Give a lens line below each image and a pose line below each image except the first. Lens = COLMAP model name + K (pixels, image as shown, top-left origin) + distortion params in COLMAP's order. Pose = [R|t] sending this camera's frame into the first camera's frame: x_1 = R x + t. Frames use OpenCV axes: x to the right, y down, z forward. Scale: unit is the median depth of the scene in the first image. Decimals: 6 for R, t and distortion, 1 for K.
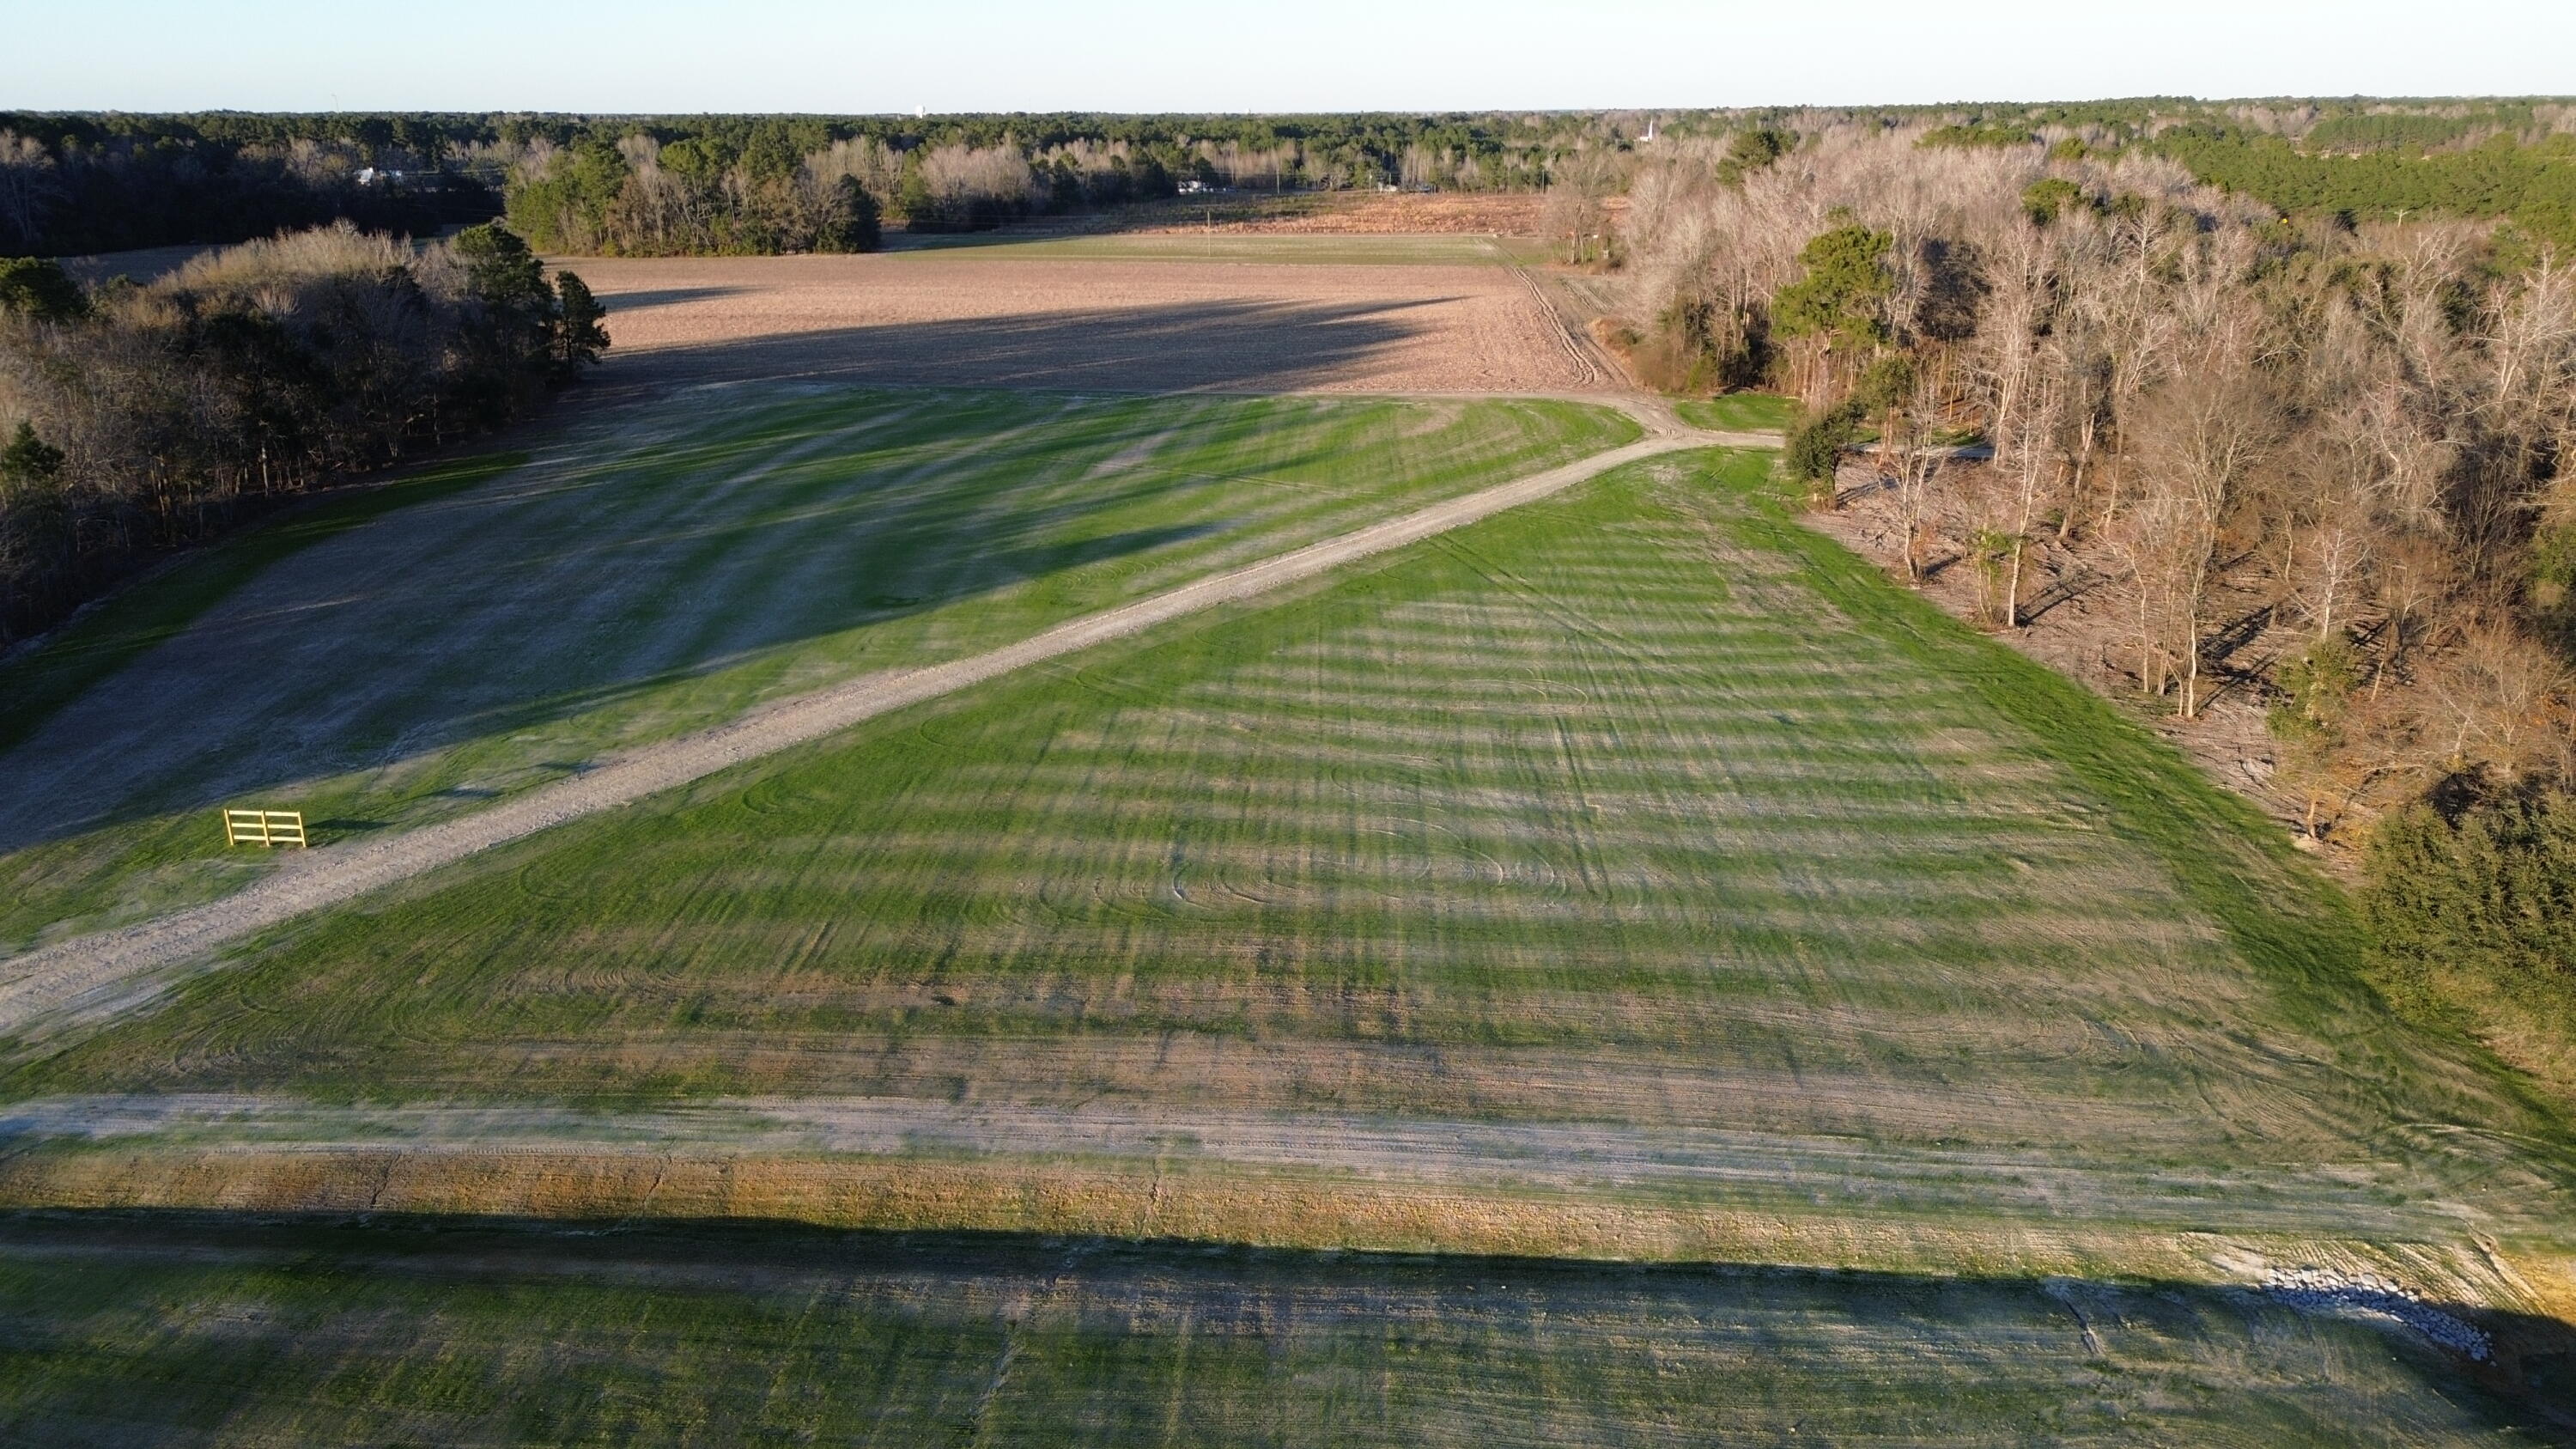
lens RADIAL K [[1796.0, 0, 1294.0], [0, 1796.0, 722.2], [0, 0, 1]] dist [0.083939, -0.081314]
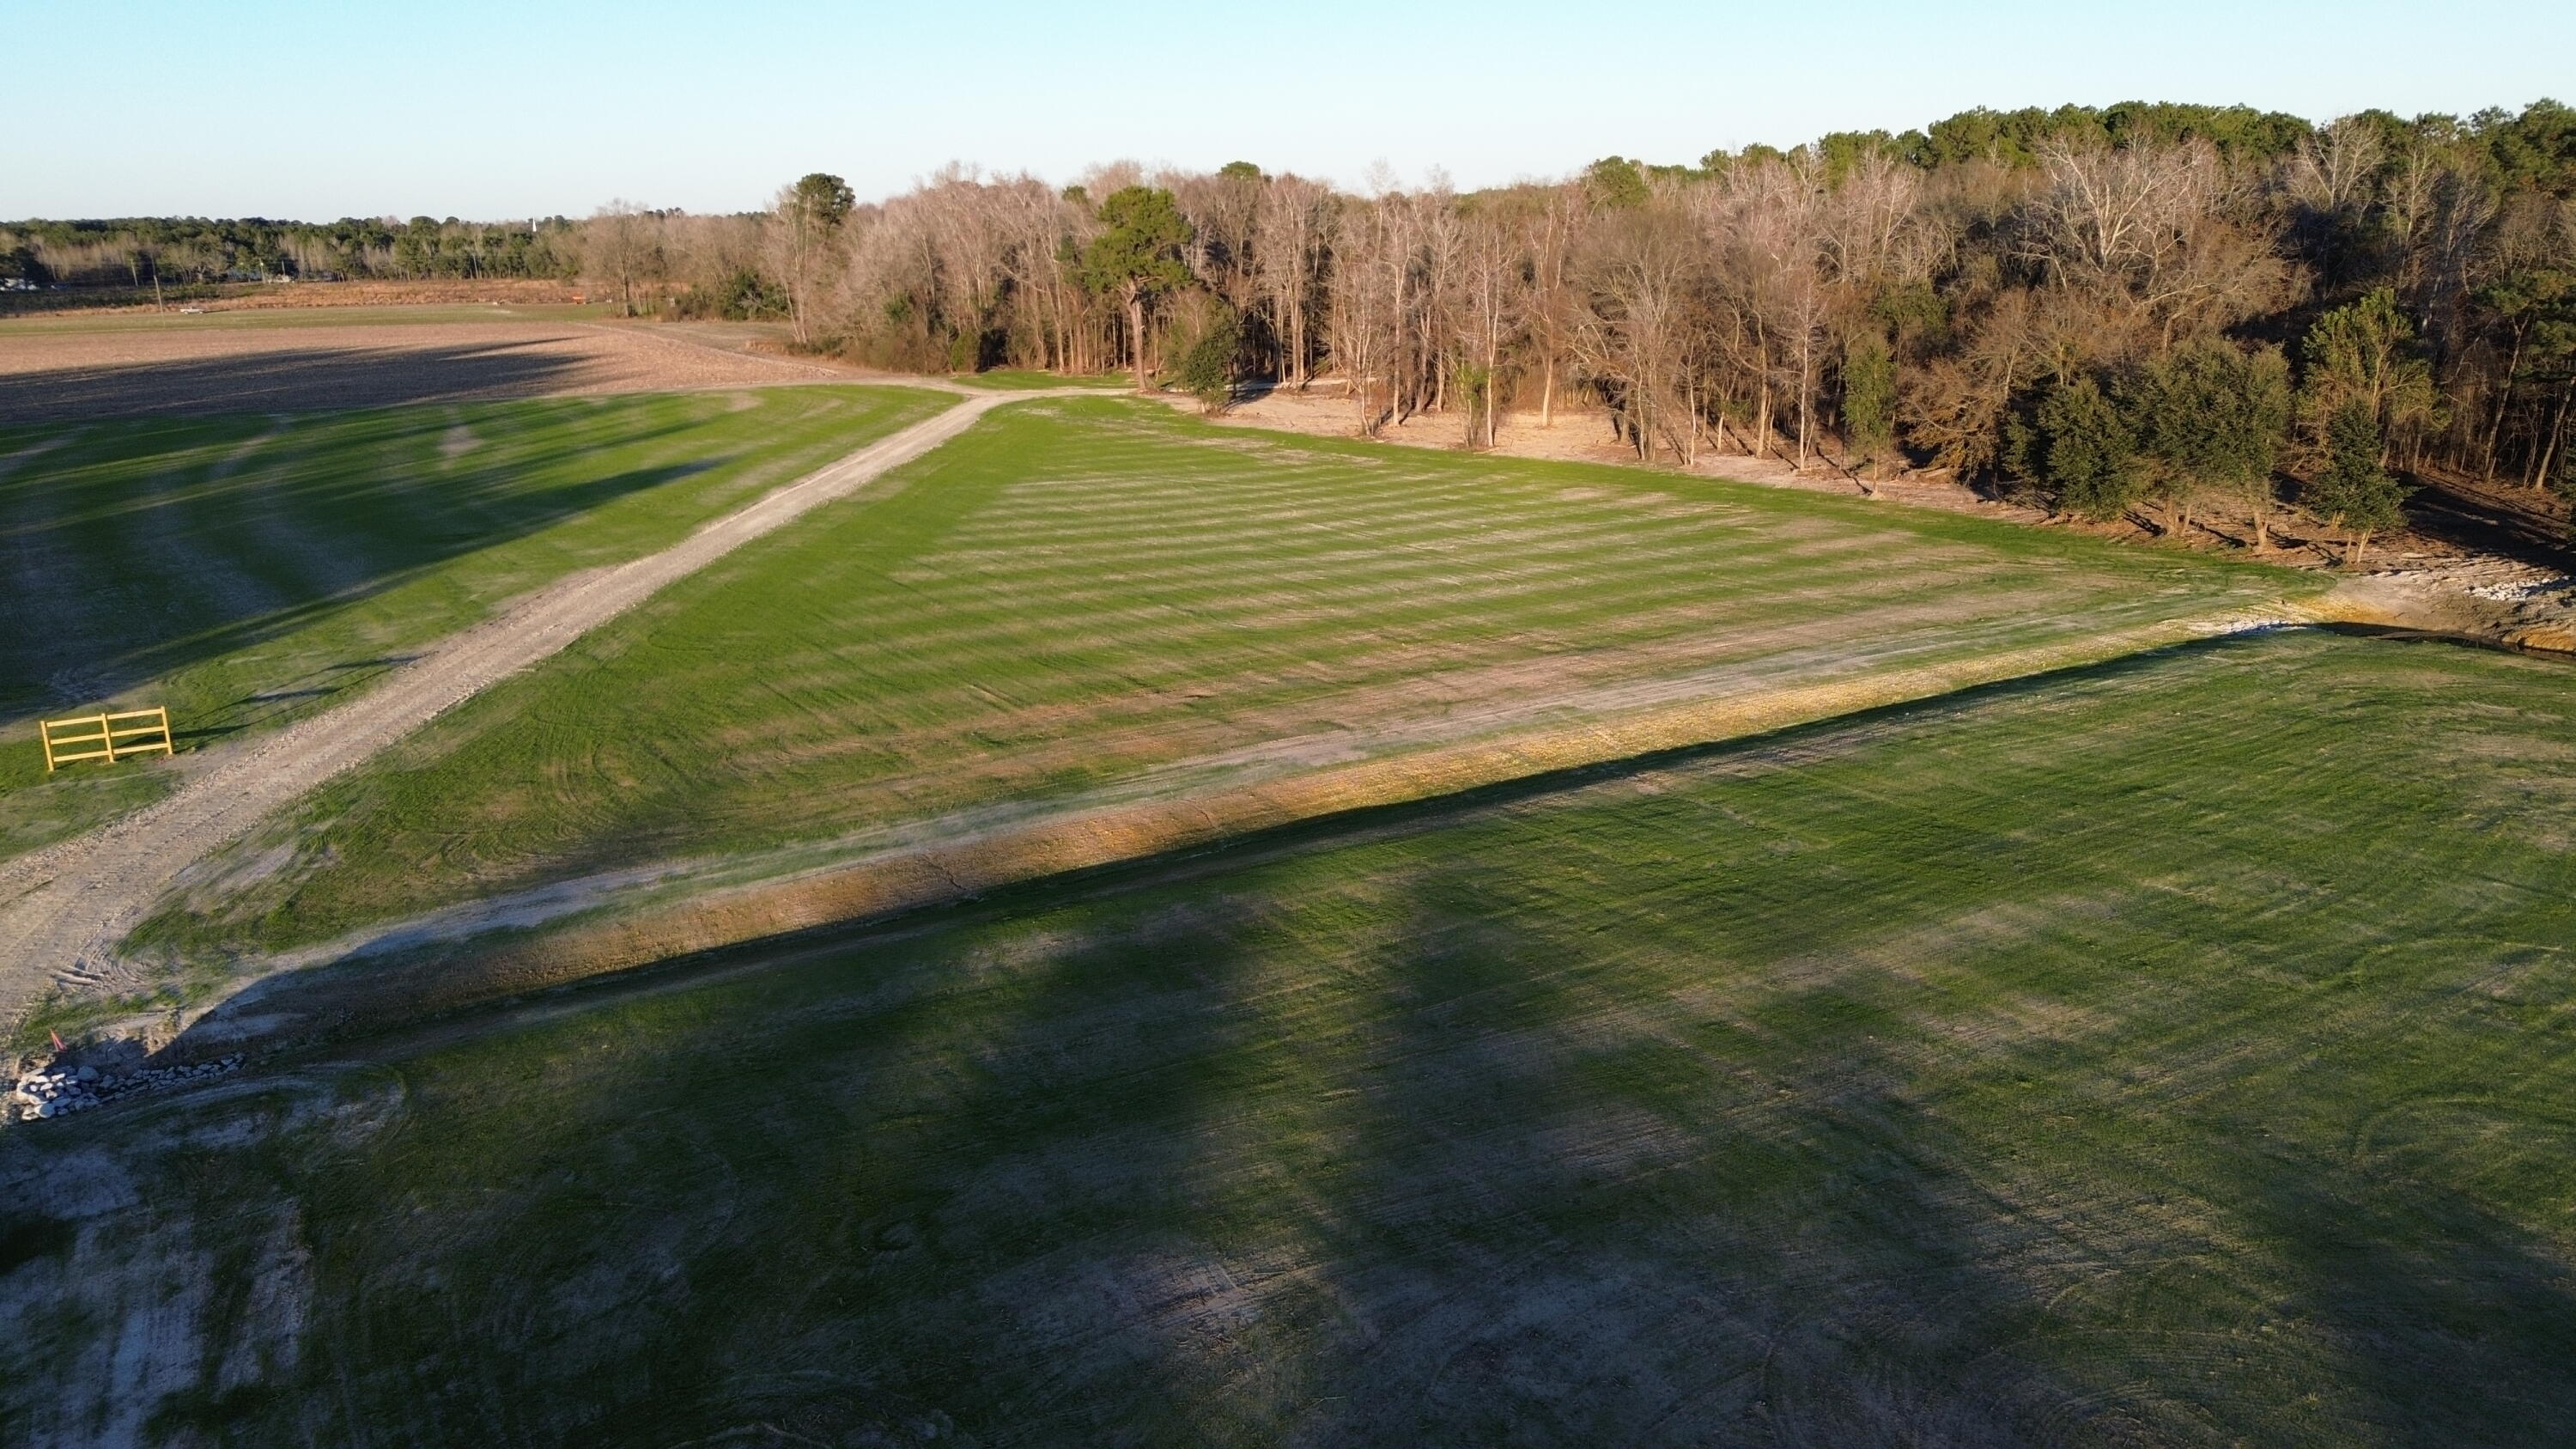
lens RADIAL K [[1796.0, 0, 1294.0], [0, 1796.0, 722.2], [0, 0, 1]] dist [0.083939, -0.081314]
pose [[0.823217, -0.165143, 0.543178, -0.581953], [0.198142, 0.980171, -0.002294, 0.152443], [-0.532028, 0.109515, 0.839615, 0.116548]]
